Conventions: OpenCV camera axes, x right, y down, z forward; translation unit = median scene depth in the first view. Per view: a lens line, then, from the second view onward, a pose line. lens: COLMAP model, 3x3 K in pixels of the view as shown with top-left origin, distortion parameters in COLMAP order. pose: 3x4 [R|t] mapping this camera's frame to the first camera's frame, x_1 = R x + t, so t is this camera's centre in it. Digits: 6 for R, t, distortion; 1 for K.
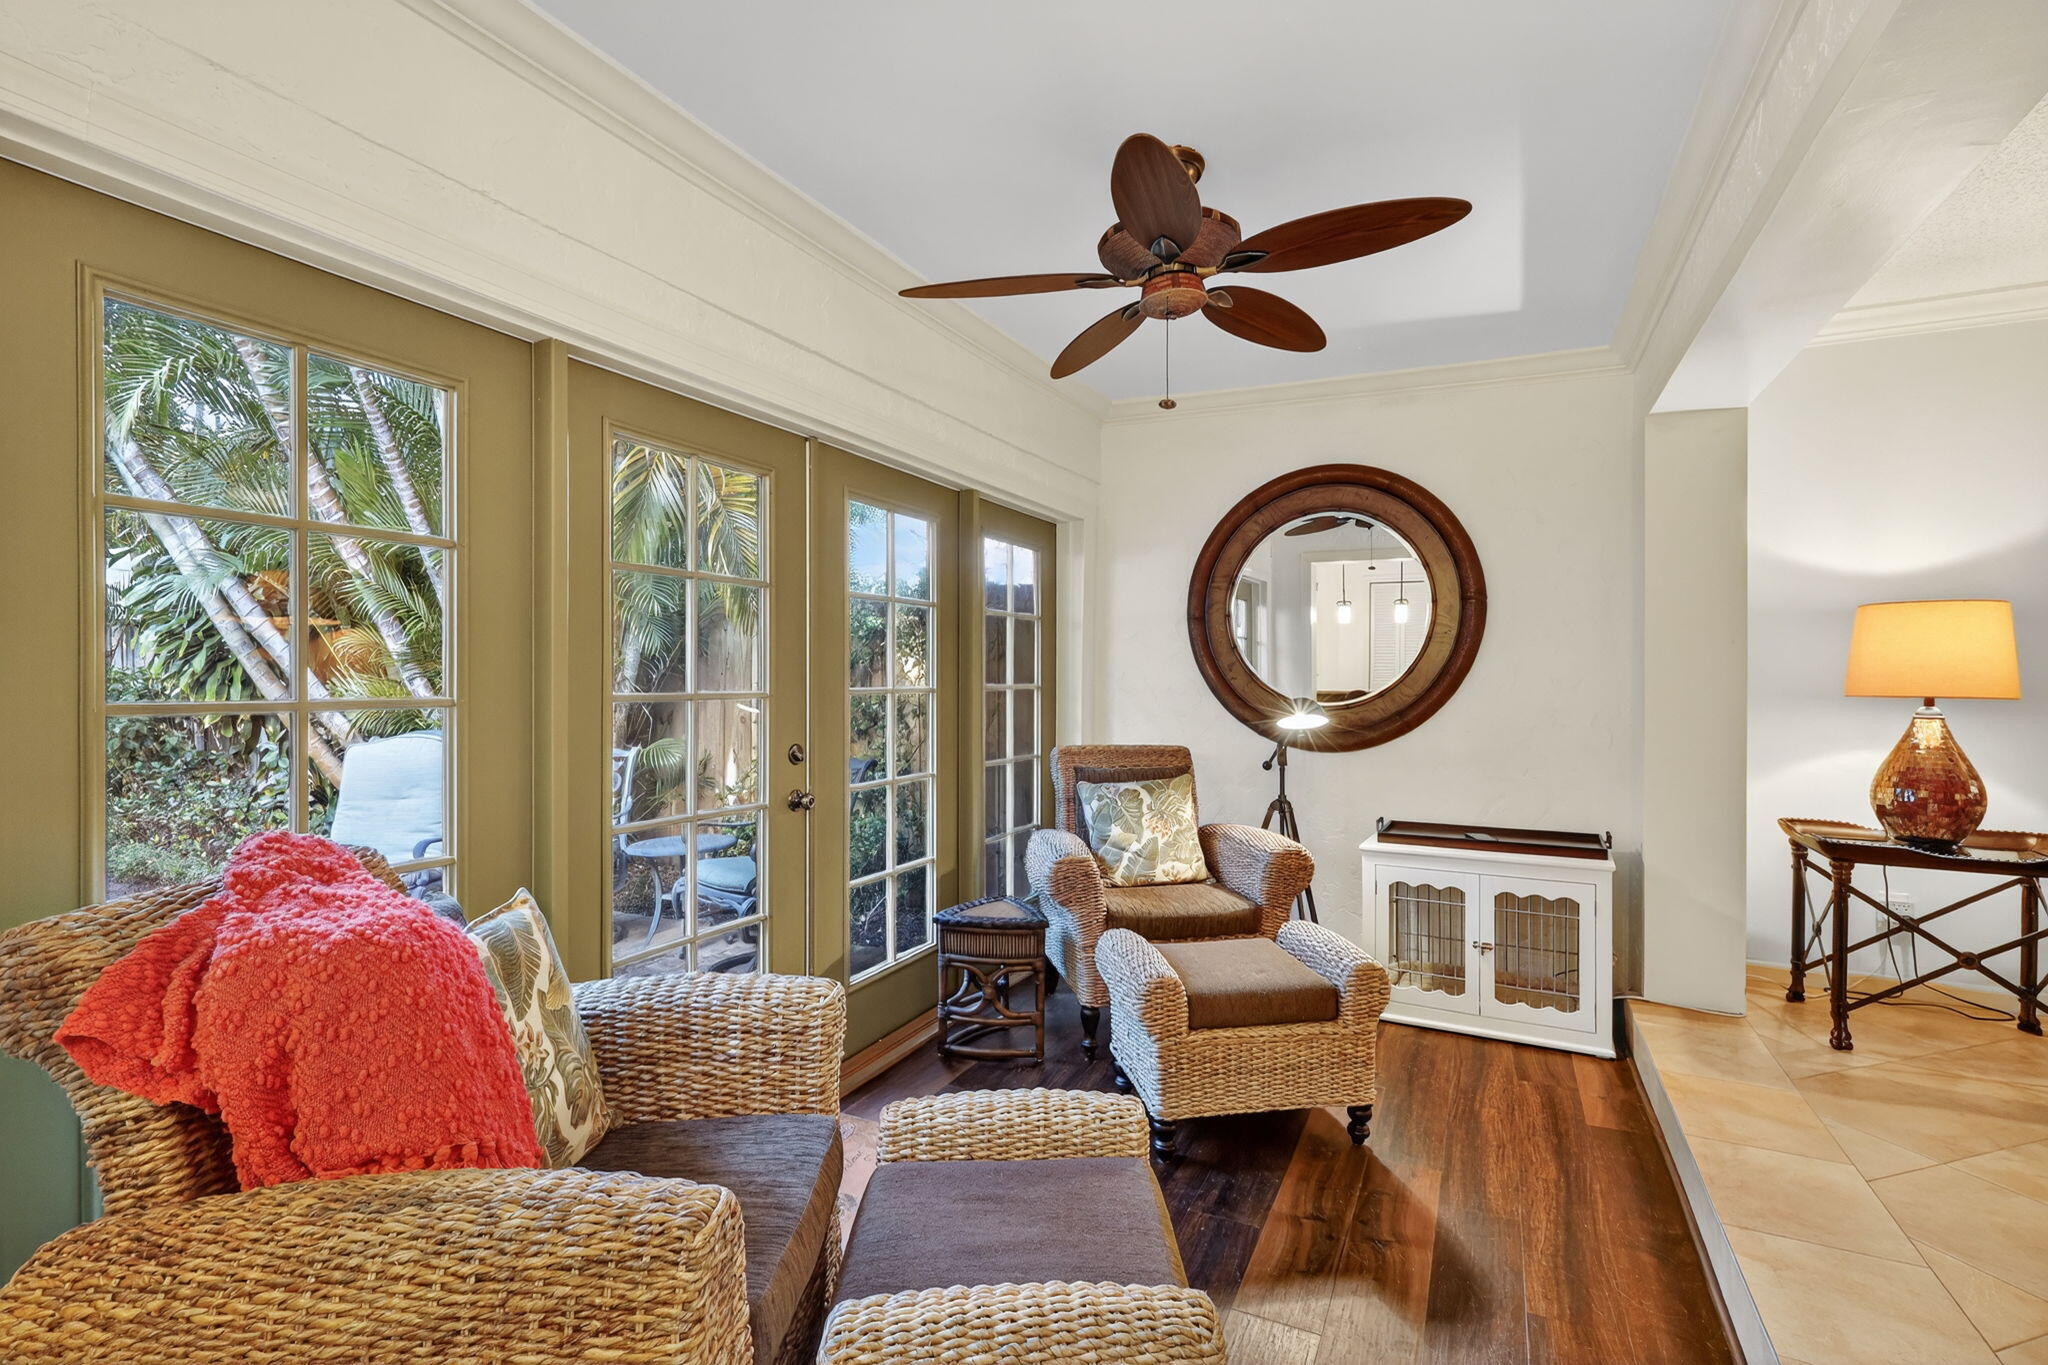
lens RADIAL K [[954.0, 0, 1030.1], [0, 954.0, 687.0], [0, 0, 1]] dist [0.009129, -0.000516]
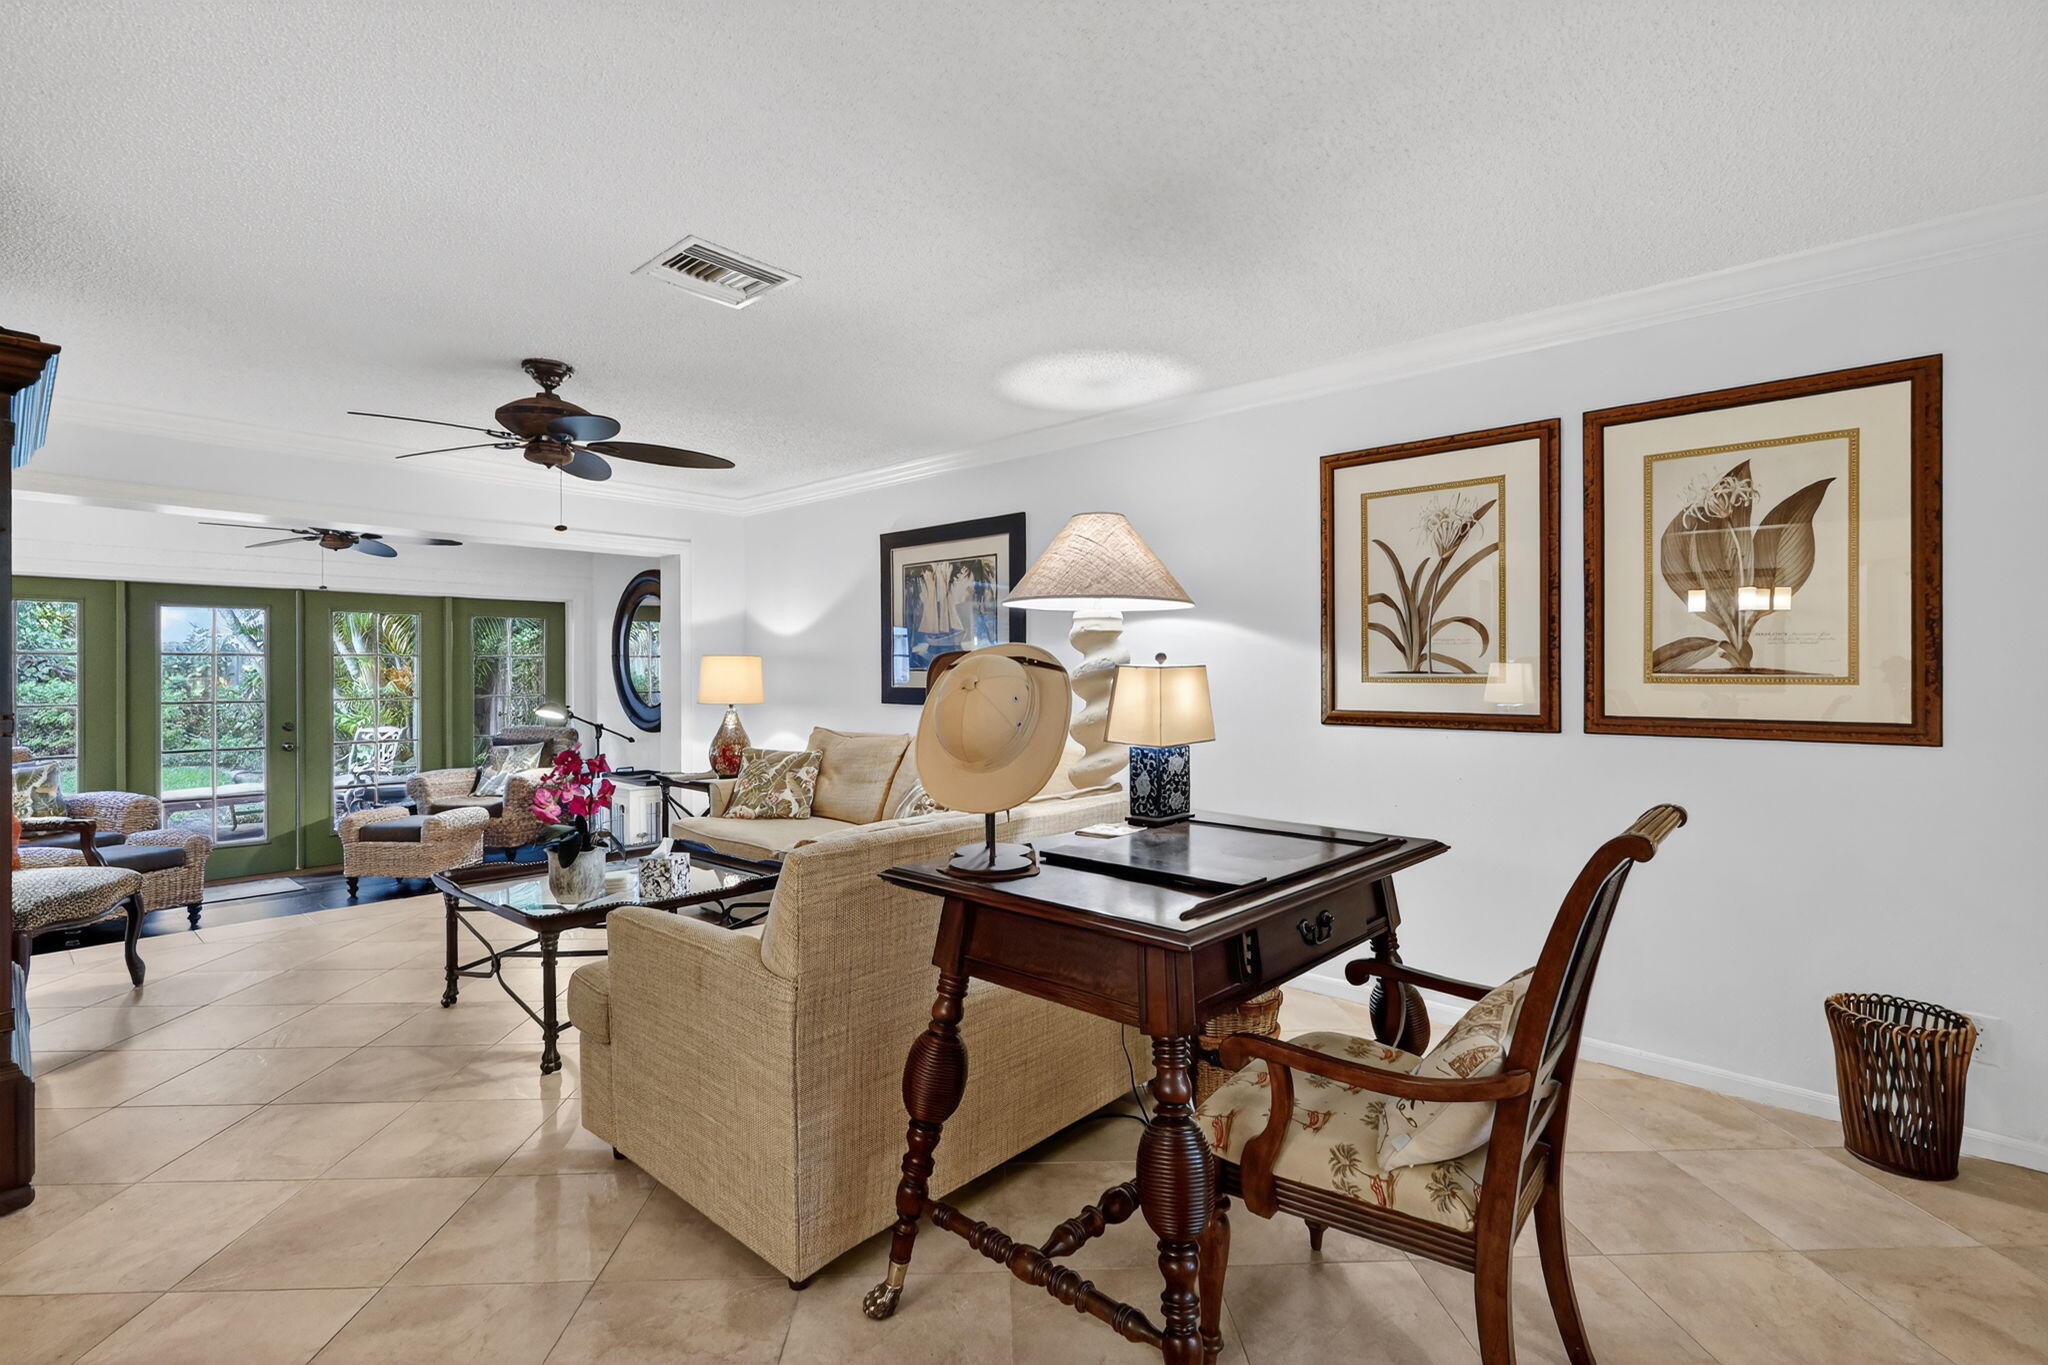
lens RADIAL K [[946.7, 0, 1019.9], [0, 946.7, 676.1], [0, 0, 1]] dist [-0.000451, 0.001105]
pose [[0.956618, -0.007094, -0.291258, 2.290074], [0.004793, 0.999951, -0.008611, -0.028906], [0.291305, 0.006841, 0.956606, -0.757021]]
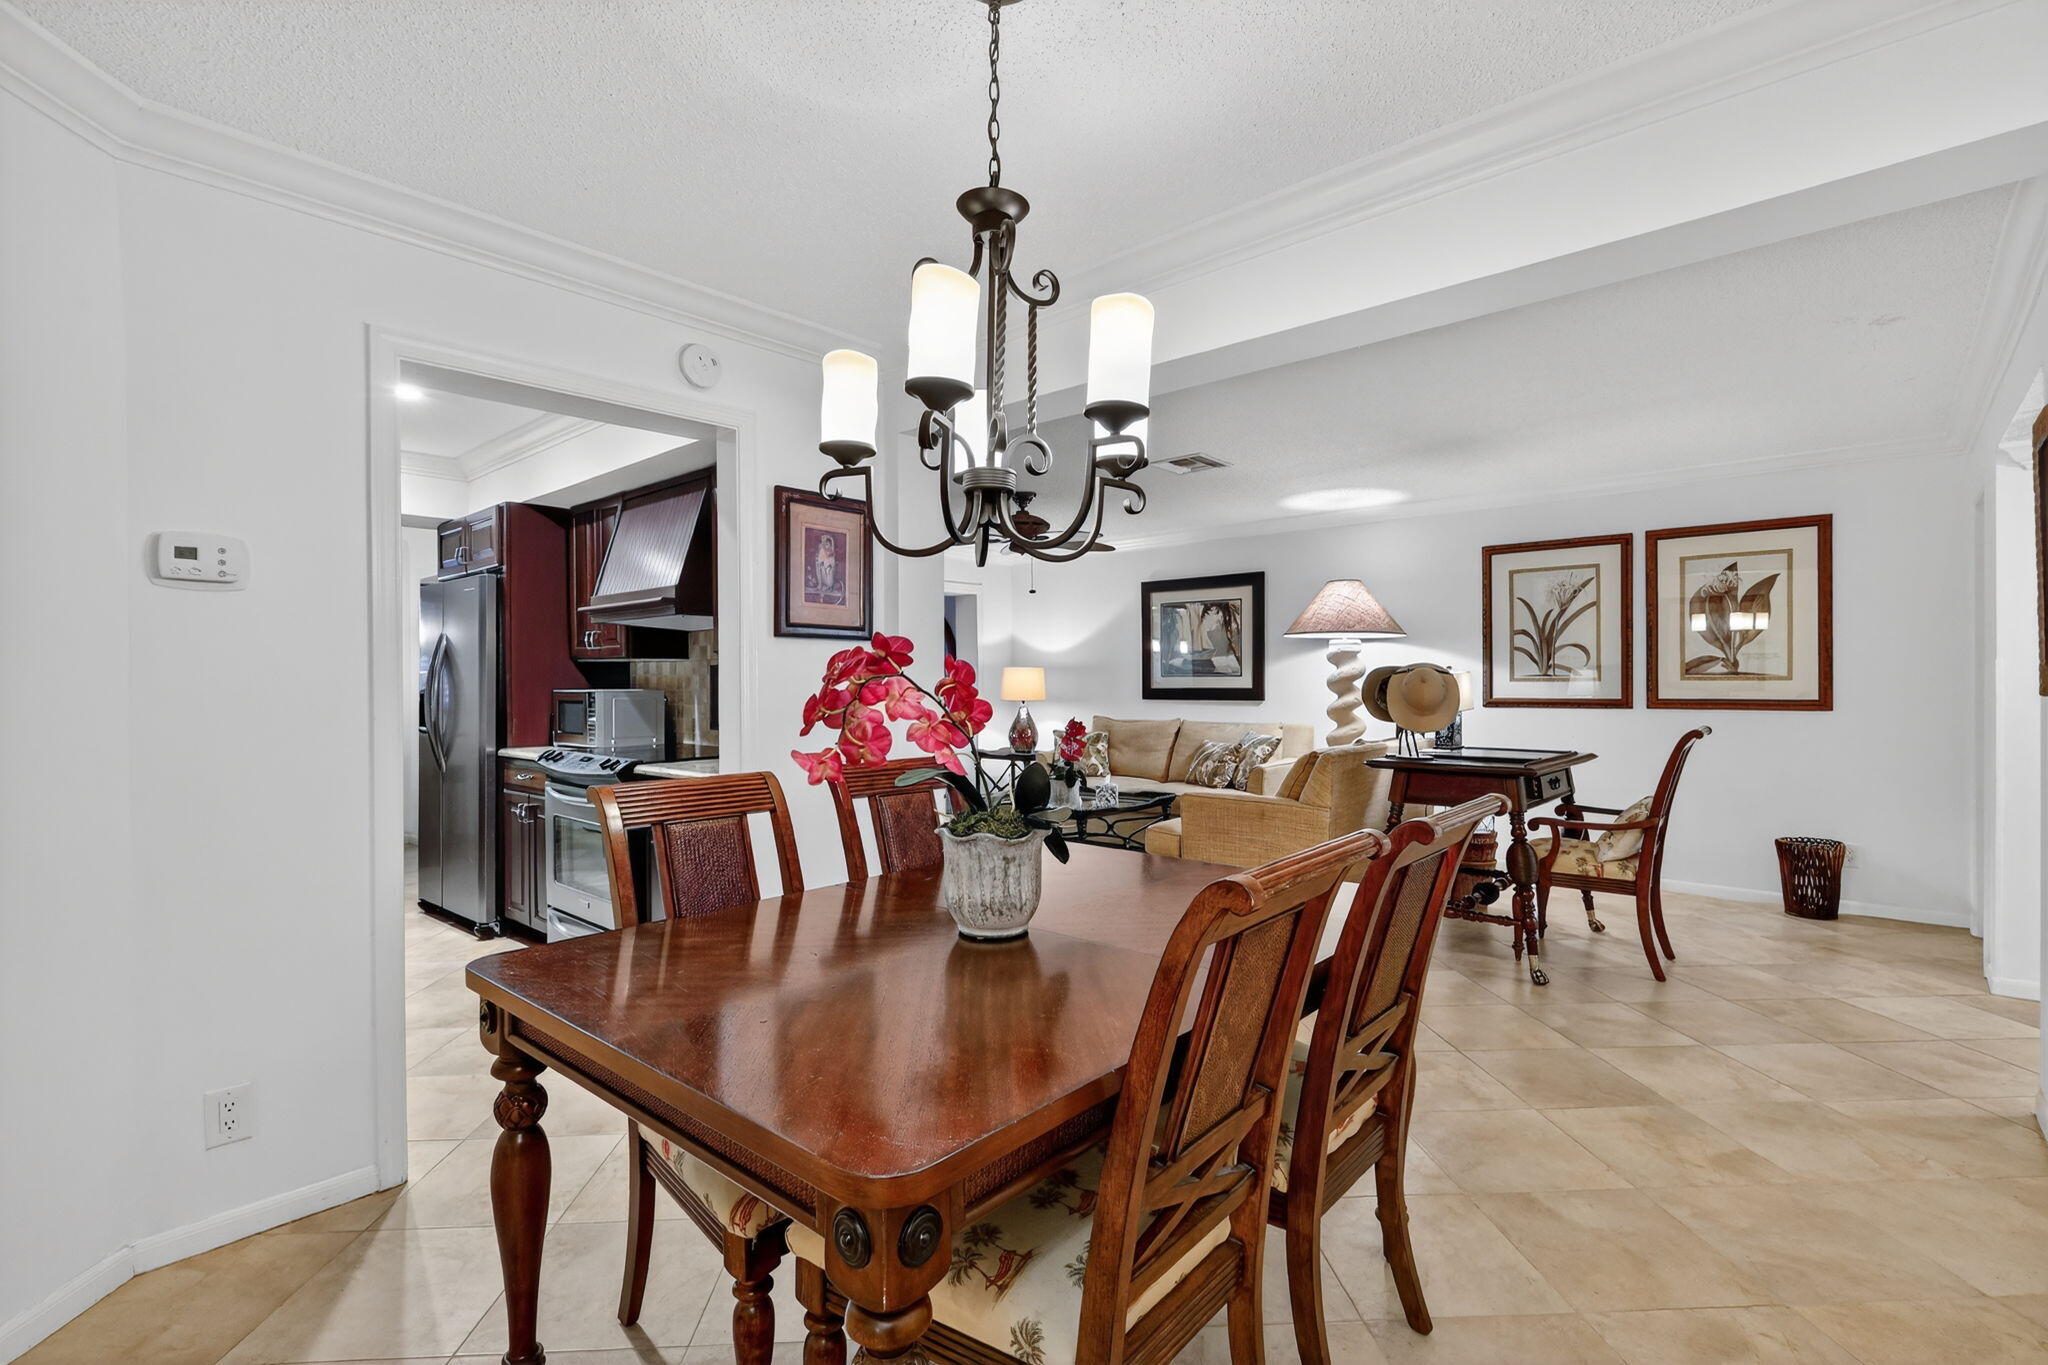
lens RADIAL K [[954.0, 0, 1030.1], [0, 954.0, 687.0], [0, 0, 1]] dist [0.009129, -0.000516]
pose [[0.962419, -0.009911, -0.271389, 1.889847], [0.008457, 0.999943, -0.006527, -0.011463], [0.271438, 0.003987, 0.962448, -1.820397]]
